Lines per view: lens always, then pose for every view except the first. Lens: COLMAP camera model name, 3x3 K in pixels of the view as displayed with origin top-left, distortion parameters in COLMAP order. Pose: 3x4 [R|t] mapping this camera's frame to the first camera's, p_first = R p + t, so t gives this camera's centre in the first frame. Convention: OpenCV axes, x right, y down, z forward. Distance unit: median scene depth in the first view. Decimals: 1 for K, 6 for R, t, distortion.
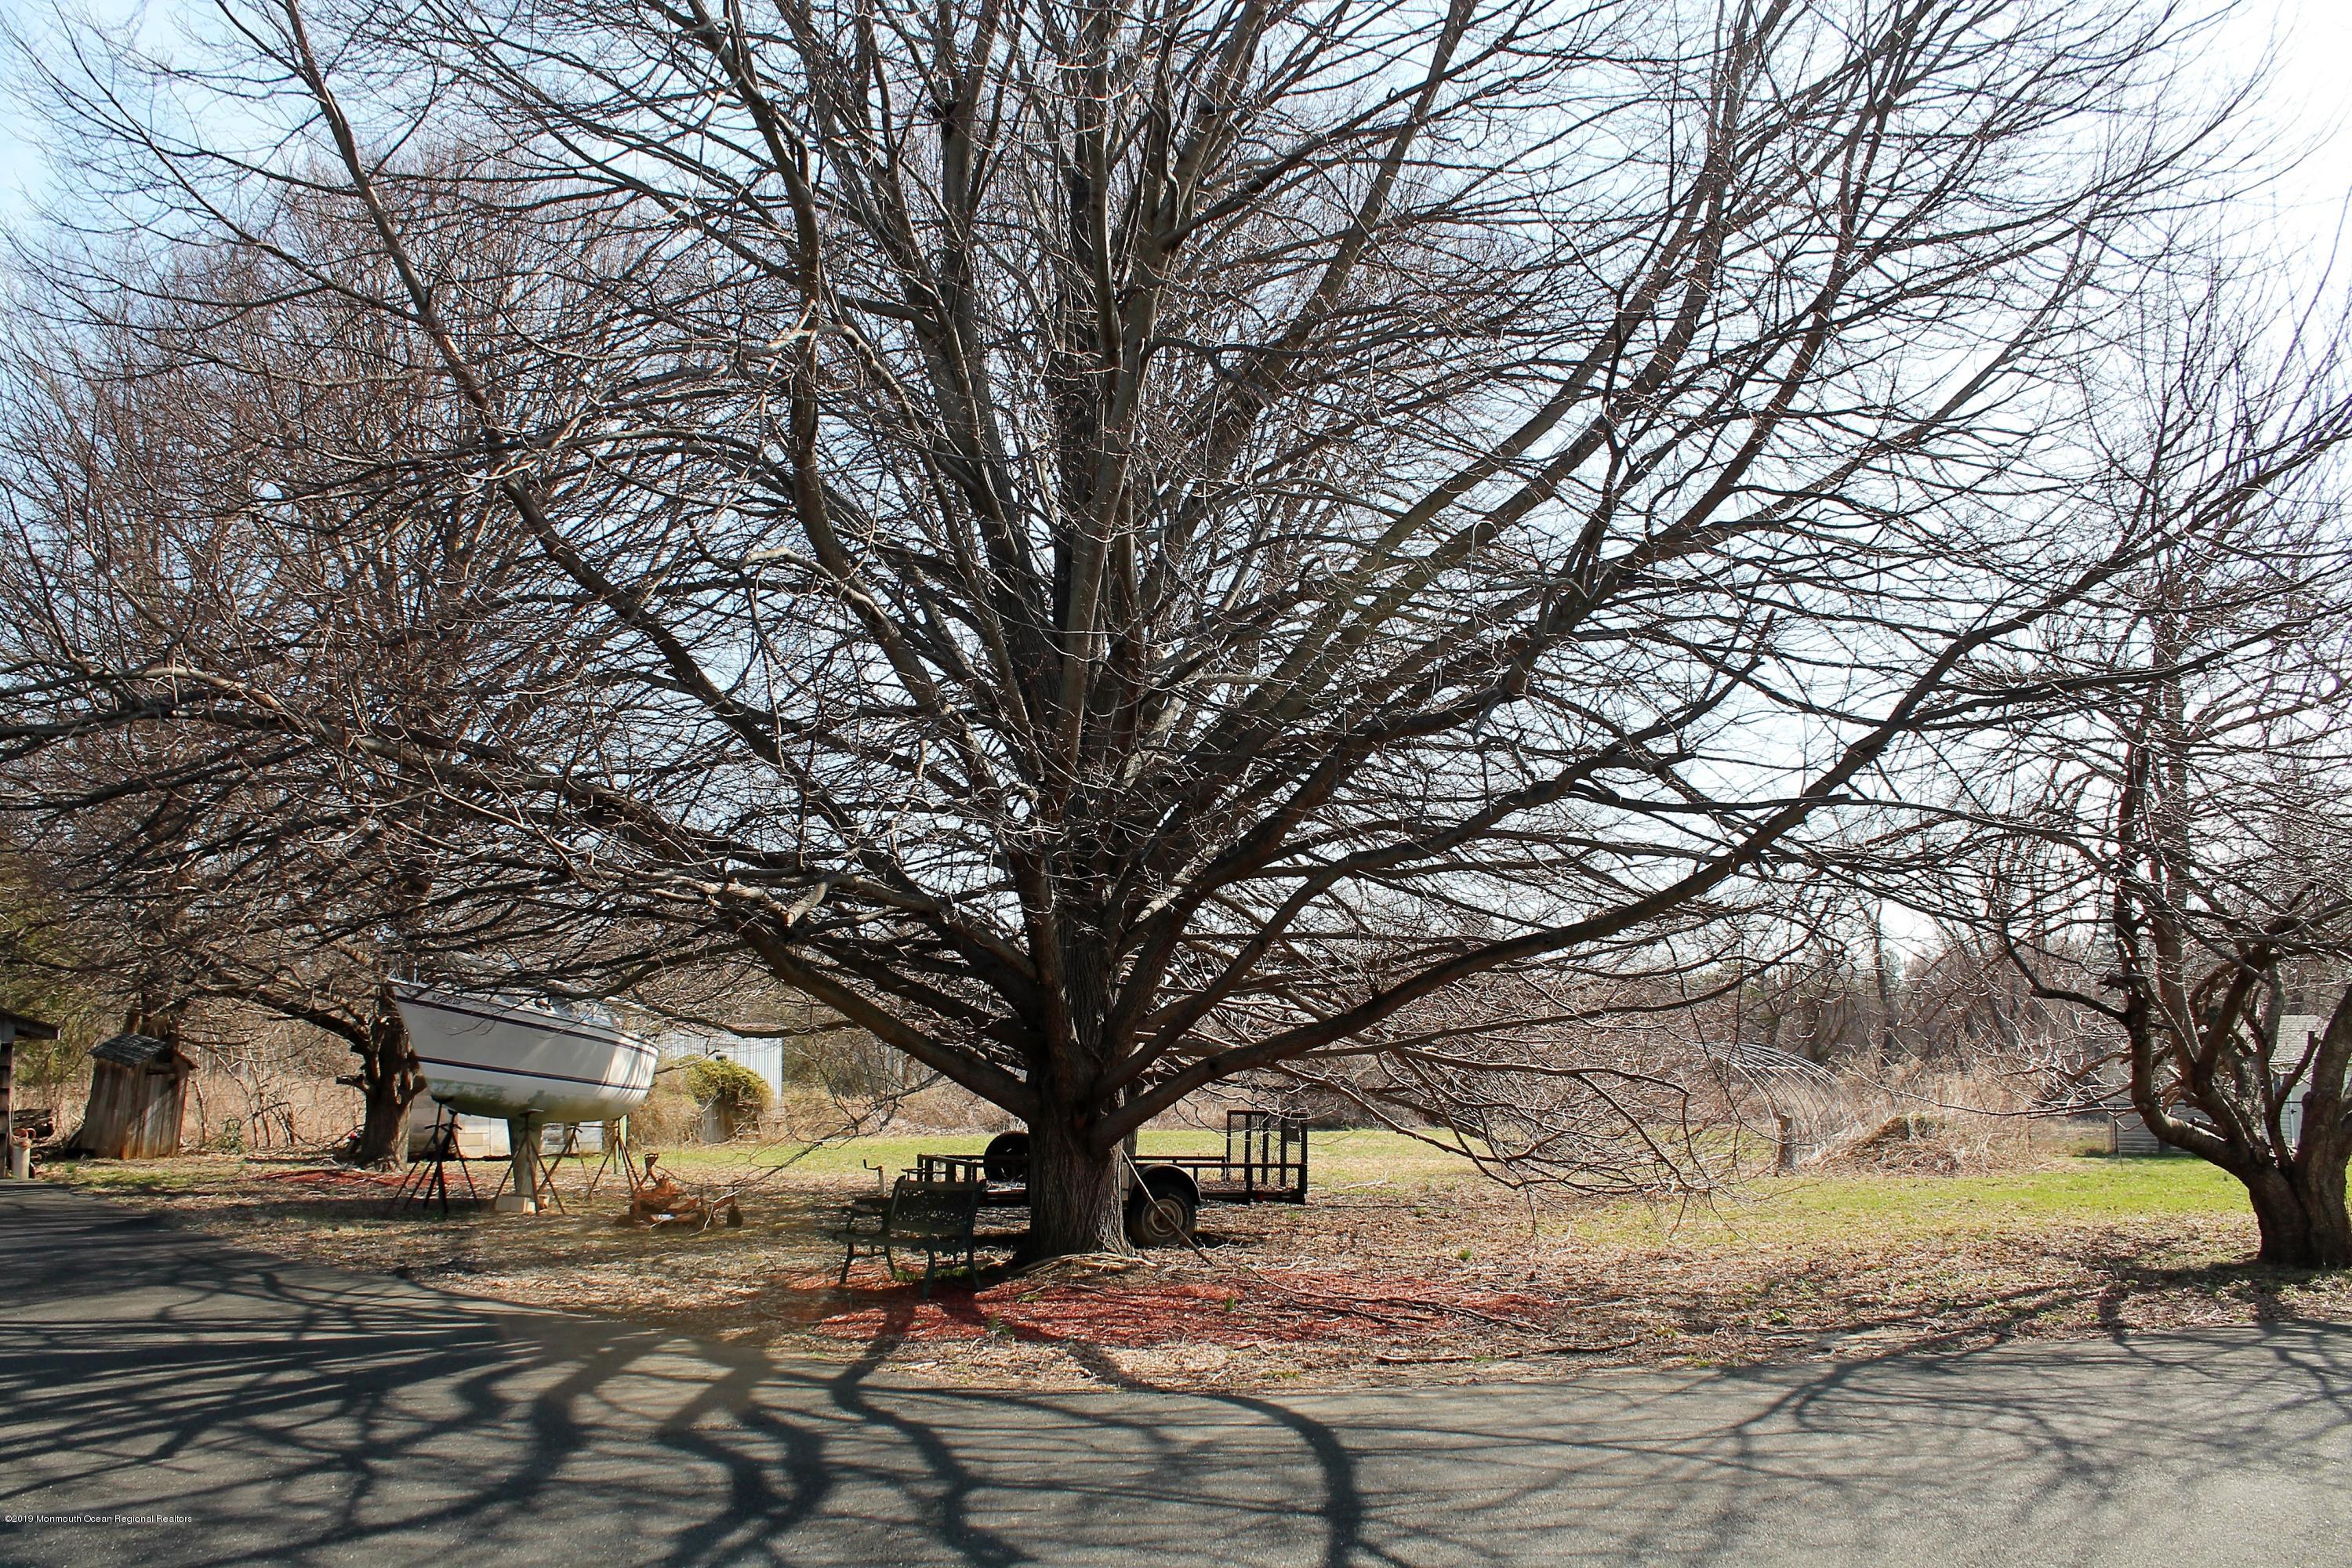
lens RADIAL K [[1976.7, 0, 1175.8], [0, 1976.7, 808.0], [0, 0, 1]] dist [-0.101804, 0.062746]
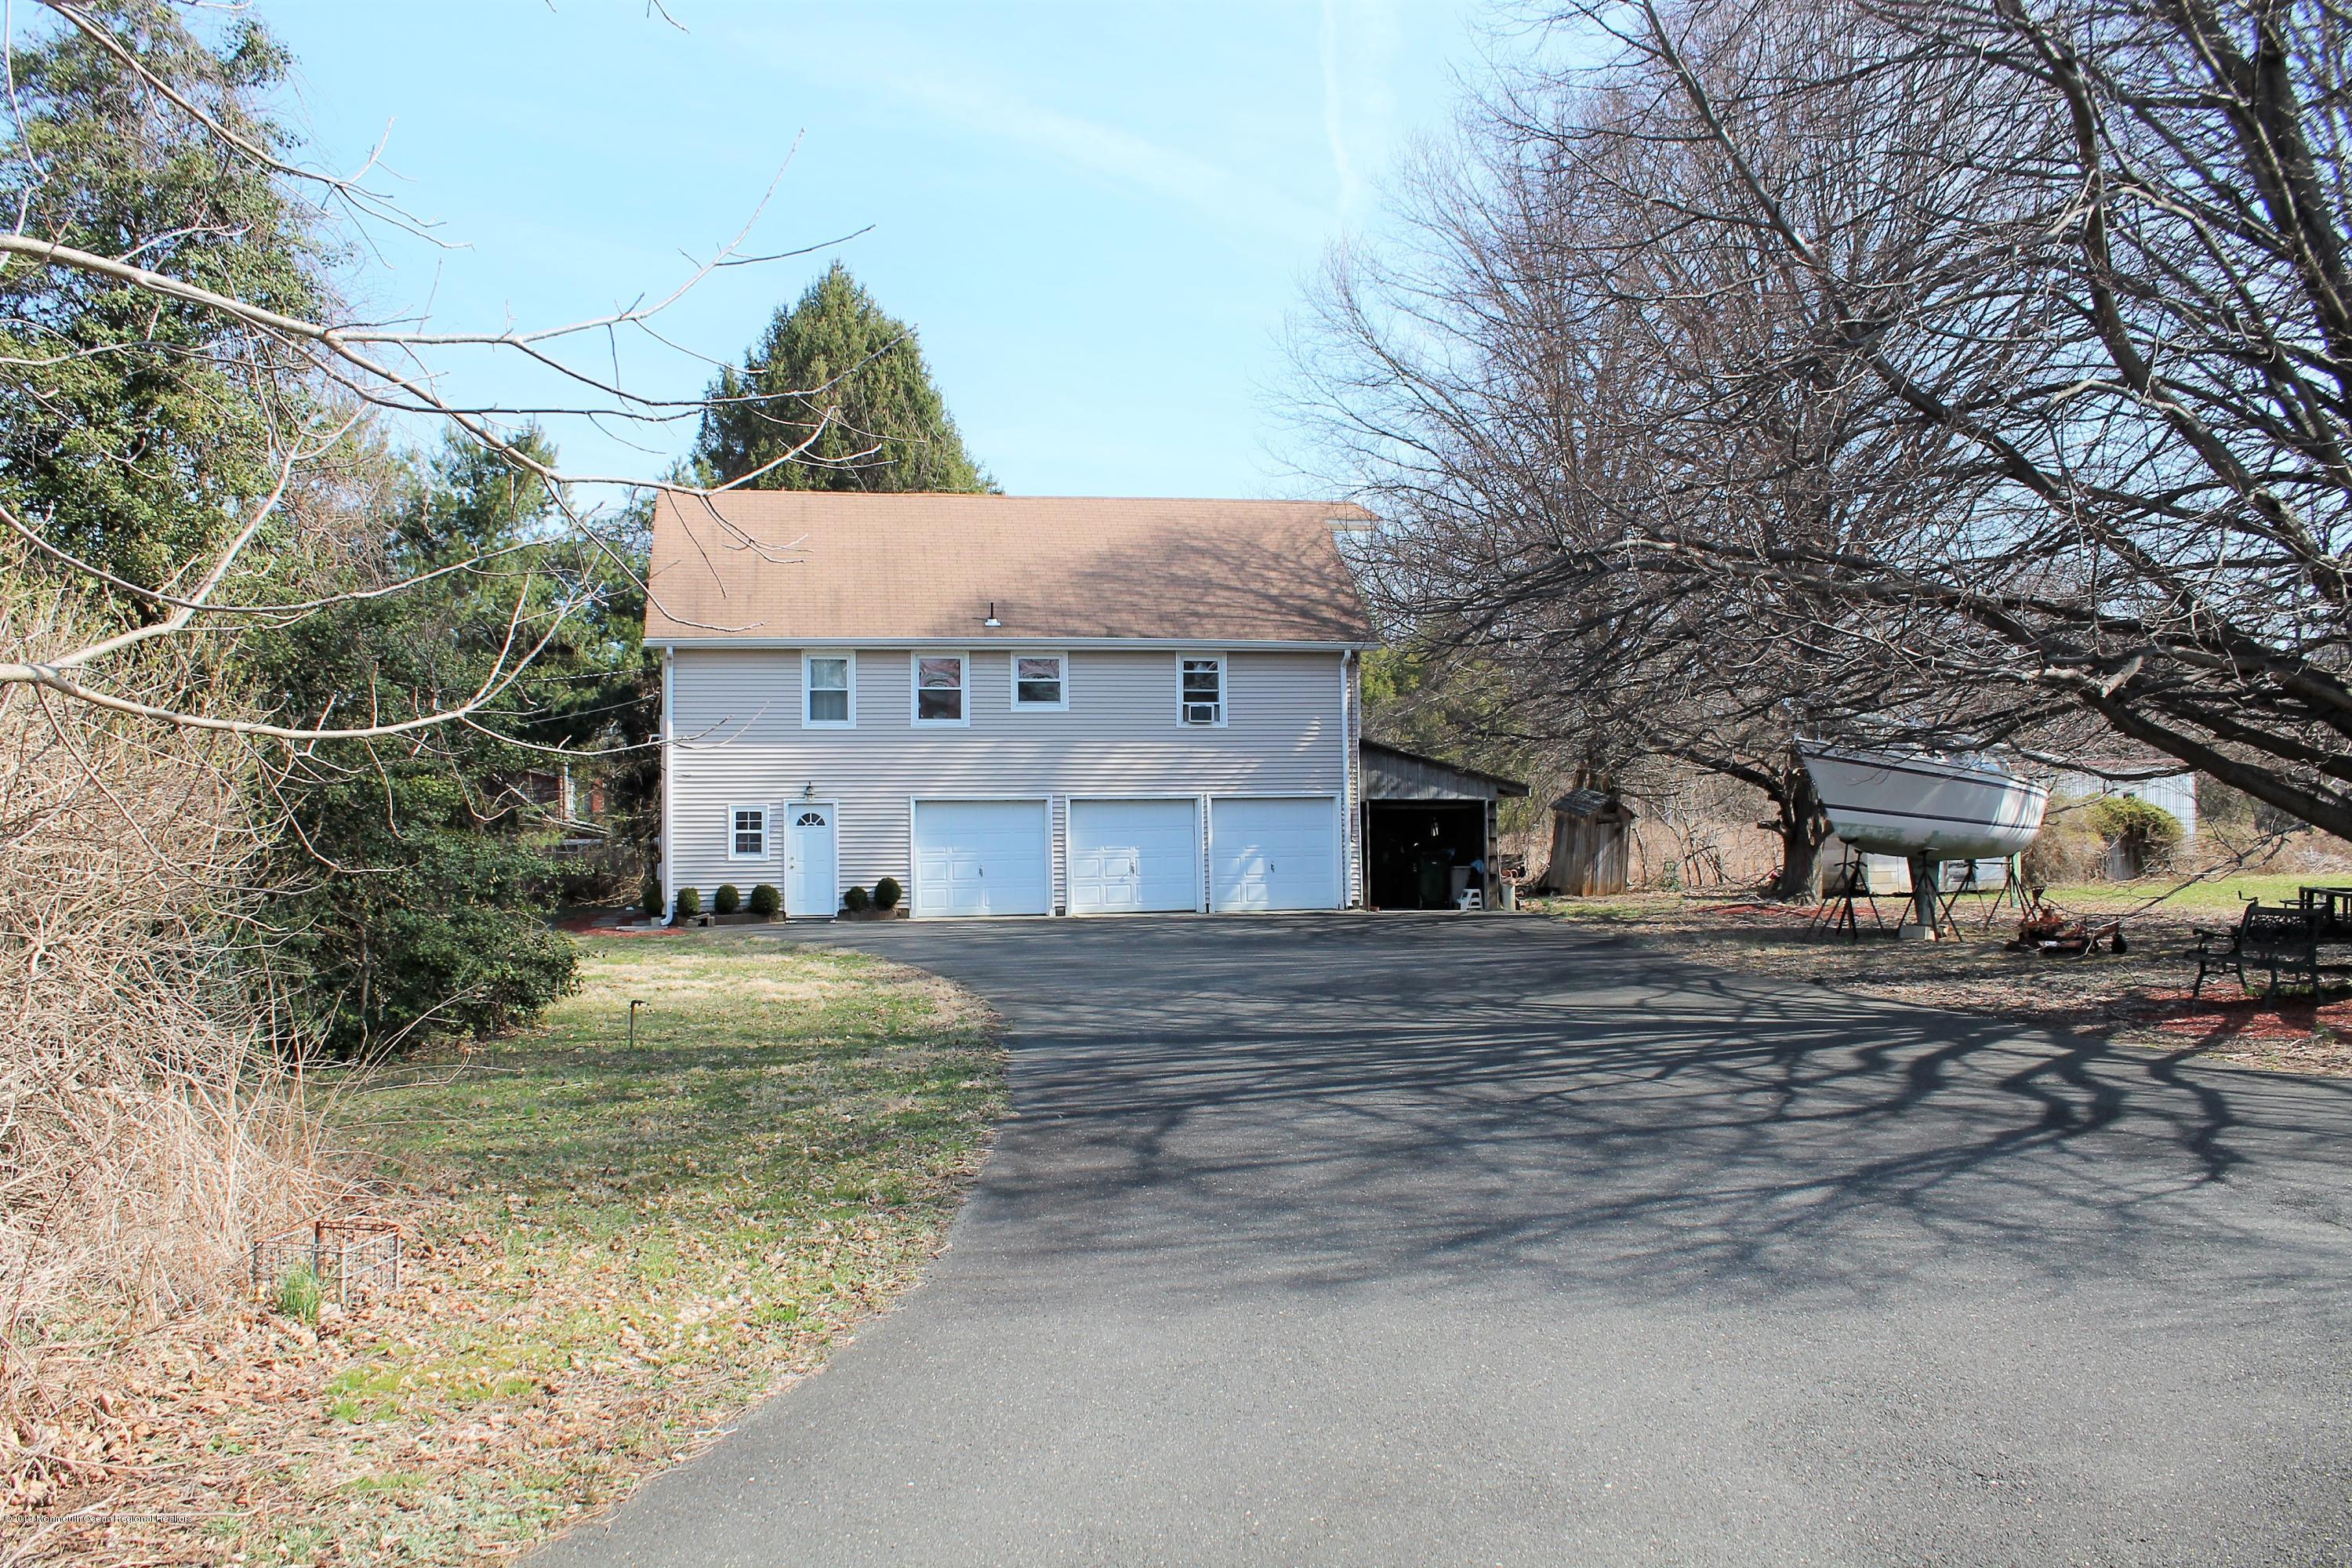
lens RADIAL K [[1976.7, 0, 1177.3], [0, 1976.7, 794.0], [0, 0, 1]] dist [-0.101804, 0.062746]
pose [[0.770019, -0.019917, -0.637710, 0.060897], [0.098942, 0.991149, 0.088514, -0.020706], [0.630302, -0.131254, 0.765174, -0.141375]]
